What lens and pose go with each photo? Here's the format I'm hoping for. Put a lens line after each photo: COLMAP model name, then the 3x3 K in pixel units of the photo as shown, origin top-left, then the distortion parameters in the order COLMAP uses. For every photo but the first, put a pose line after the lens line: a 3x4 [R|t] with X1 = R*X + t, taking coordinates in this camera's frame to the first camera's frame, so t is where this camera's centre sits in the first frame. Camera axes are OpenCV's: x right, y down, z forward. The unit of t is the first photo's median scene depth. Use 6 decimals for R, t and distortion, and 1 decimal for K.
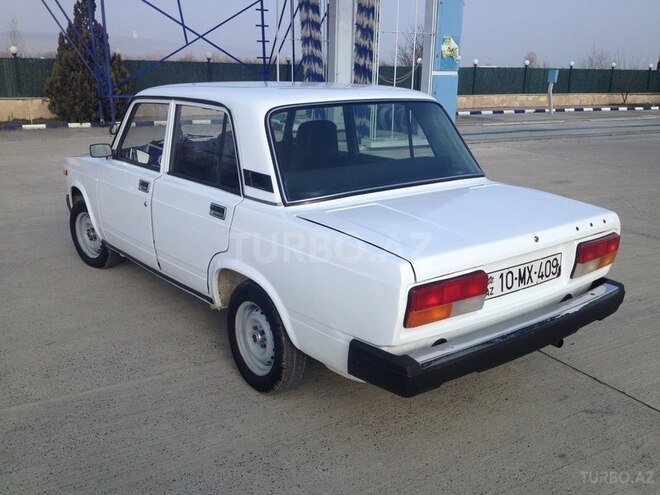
lens RADIAL K [[614.2, 0, 330.0], [0, 614.2, 247.5], [0, 0, 1]] dist [0.143814, -0.294499]
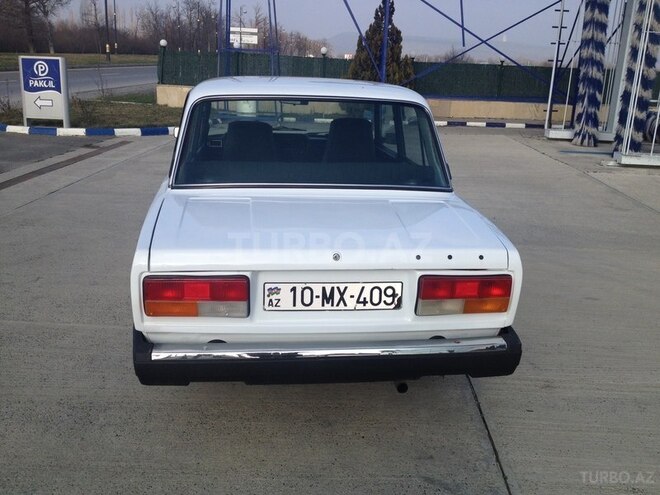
lens RADIAL K [[614.2, 0, 330.0], [0, 614.2, 247.5], [0, 0, 1]] dist [0.143814, -0.294499]
pose [[0.860219, 0.166318, -0.482040, 0.683643], [-0.168922, 0.984882, 0.038366, -0.054091], [0.481133, 0.048424, 0.875309, 0.202336]]
